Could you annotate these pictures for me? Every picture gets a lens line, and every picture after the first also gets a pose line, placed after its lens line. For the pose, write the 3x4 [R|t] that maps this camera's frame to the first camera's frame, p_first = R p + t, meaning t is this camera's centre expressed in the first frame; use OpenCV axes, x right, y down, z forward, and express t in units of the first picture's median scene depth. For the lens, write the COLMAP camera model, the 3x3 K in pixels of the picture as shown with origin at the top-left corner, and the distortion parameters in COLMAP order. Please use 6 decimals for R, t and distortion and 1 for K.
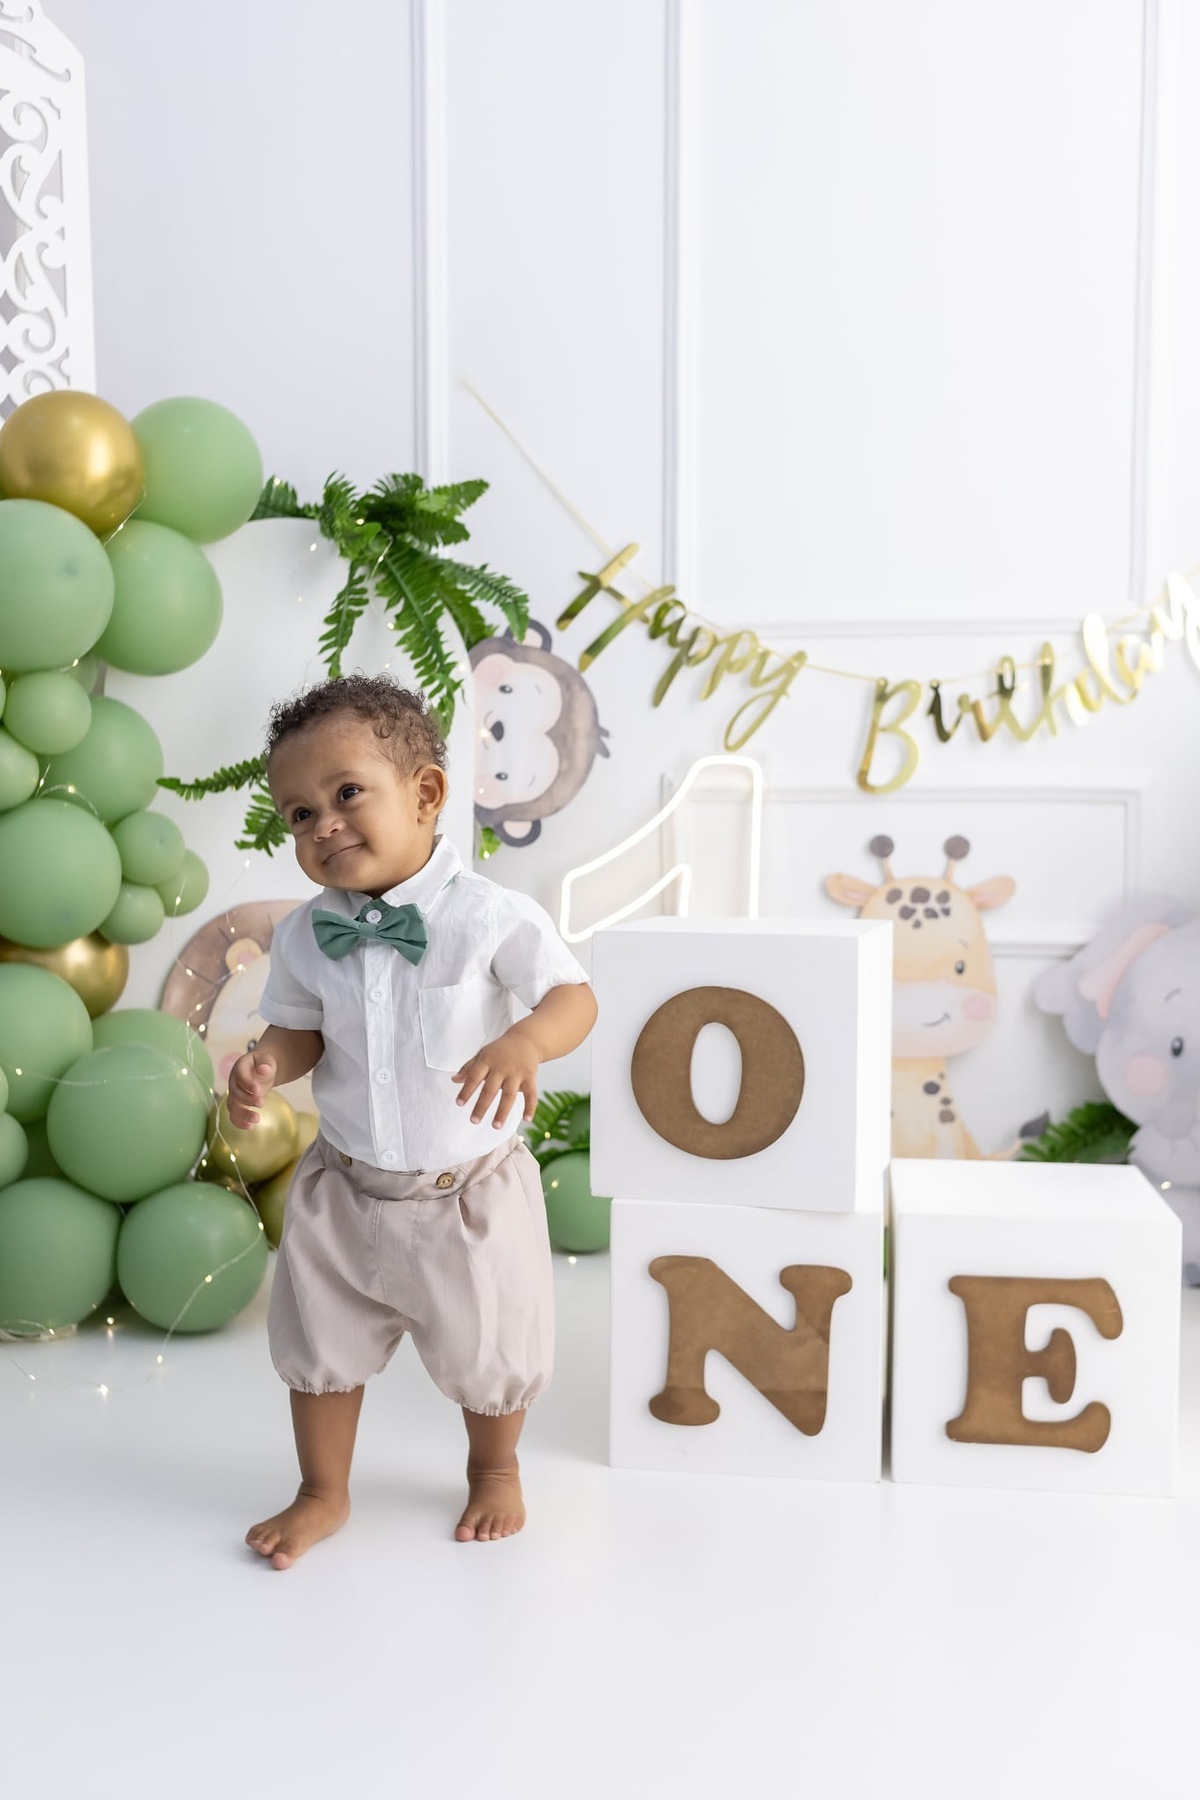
lens RADIAL K [[1769.1, 0, 621.7], [0, 1769.1, 896.9], [0, 0, 1]] dist [-0.007263, -0.013309]
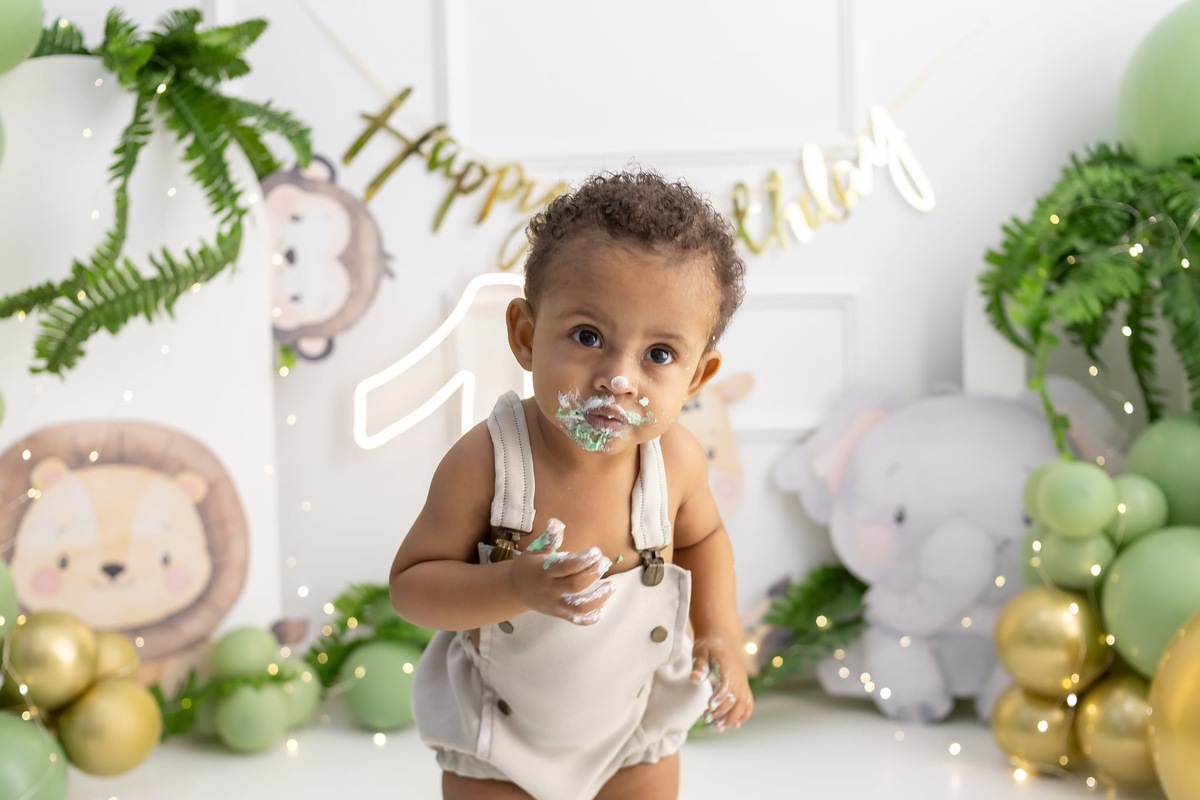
lens RADIAL K [[1211.7, 0, 600.0], [0, 1211.7, 400.0], [0, 0, 1]] dist [0.000082, 0.005965]
pose [[0.987315, -0.040341, 0.153560, 0.000105], [0.038940, 0.999168, 0.012125, -0.007355], [-0.153921, -0.005992, 0.988065, 0.233683]]
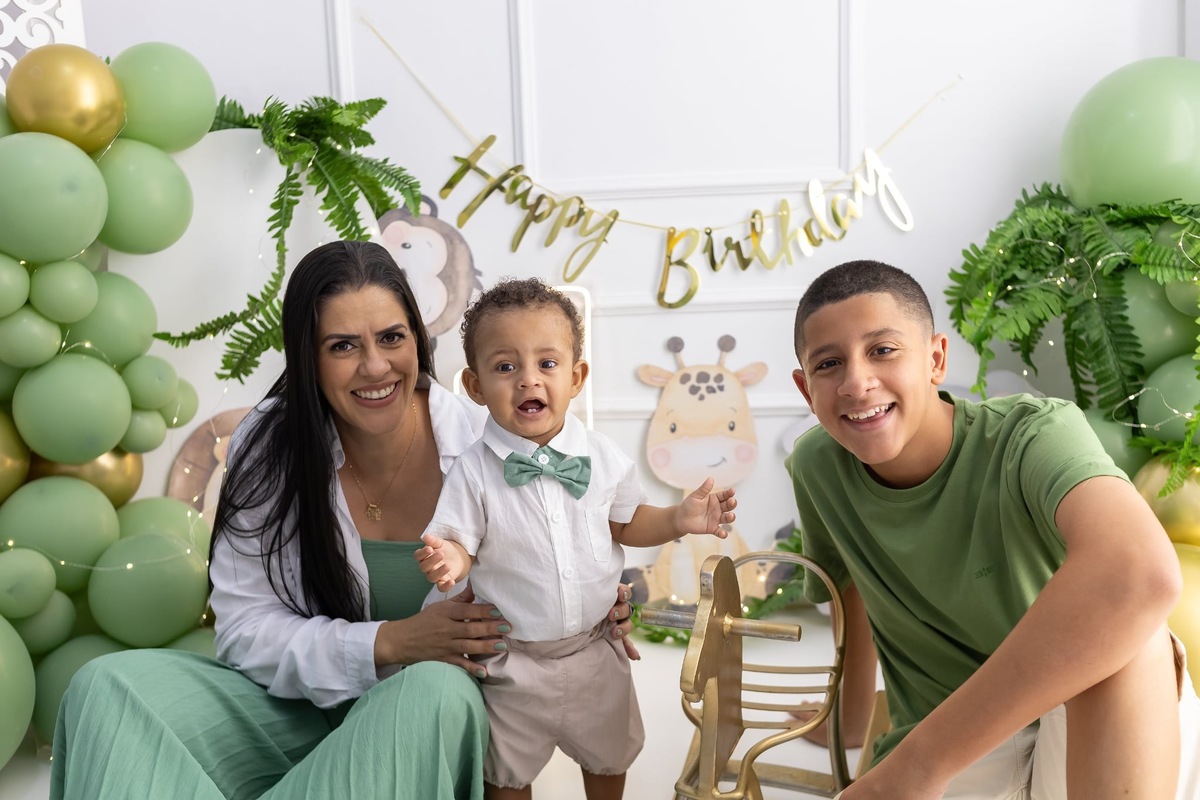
lens RADIAL K [[1153.6, 0, 600.0], [0, 1153.6, 400.0], [0, 0, 1]] dist [-0.006325, 0.000531]
pose [[0.993328, -0.050566, 0.103651, -0.014187], [0.041728, 0.995445, 0.085725, -0.068448], [-0.107513, -0.080828, 0.990913, 0.072664]]
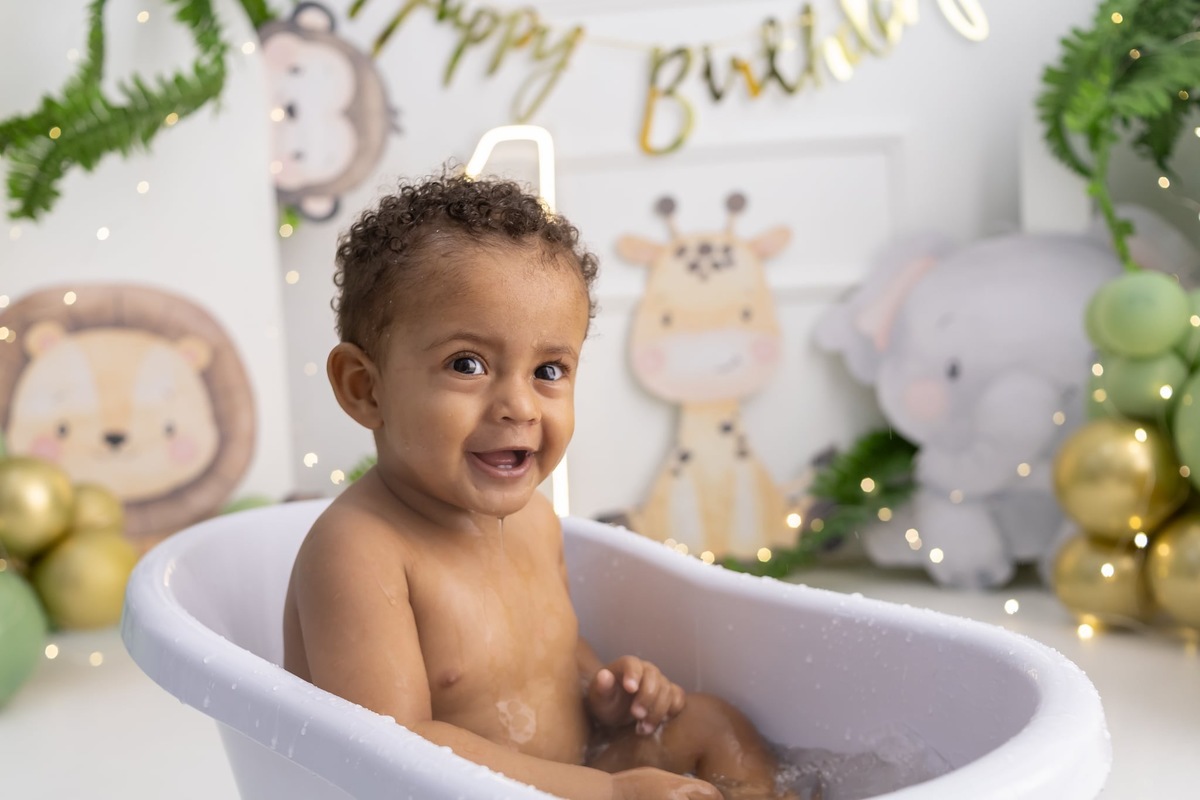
lens RADIAL K [[1211.7, 0, 600.0], [0, 1211.7, 400.0], [0, 0, 1]] dist [0.000082, 0.005965]
pose [[0.995302, -0.066008, 0.070833, 0.048889], [0.064511, 0.997647, 0.023220, 0.070182], [-0.072199, -0.018542, 0.997218, 0.279709]]
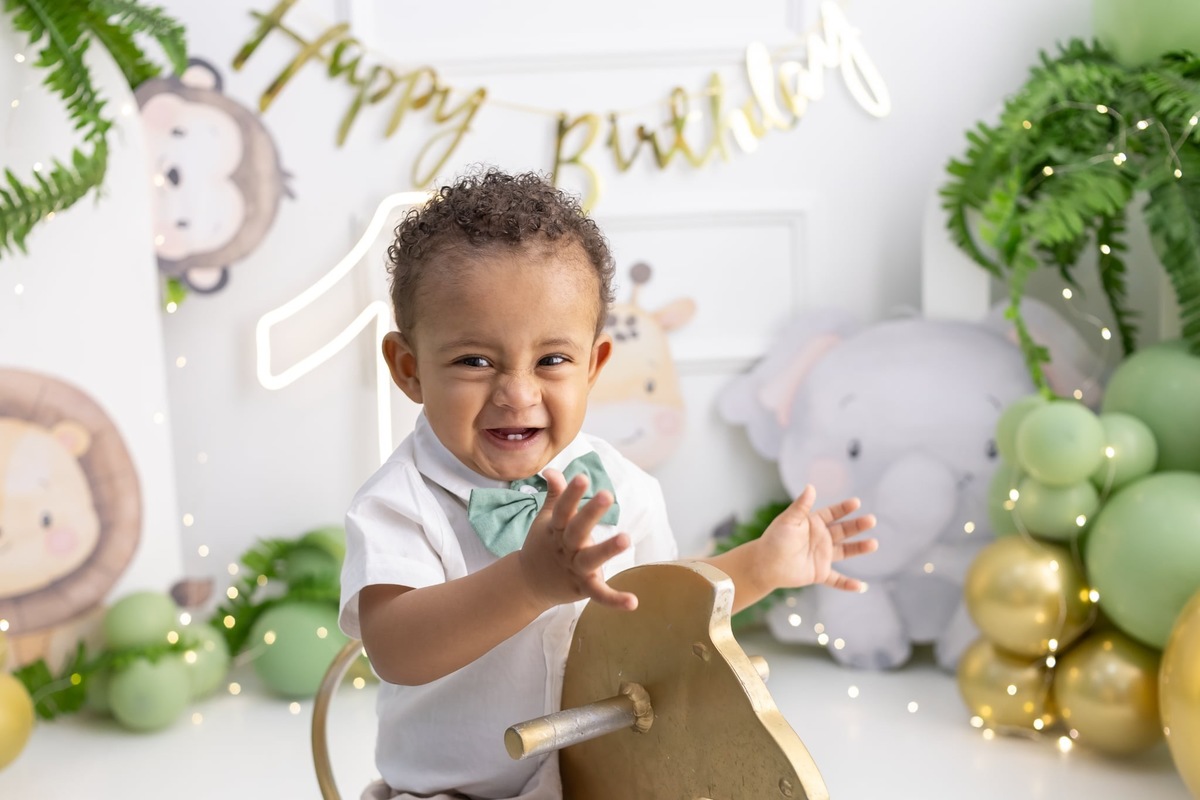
lens RADIAL K [[1170.2, 0, 595.3], [0, 1170.2, 398.6], [0, 0, 1]] dist [0.001314, -0.003926]
pose [[0.978033, -0.073282, 0.195142, 0.021526], [0.055764, 0.994028, 0.093804, -0.020827], [-0.200851, -0.080862, 0.976279, 0.323268]]
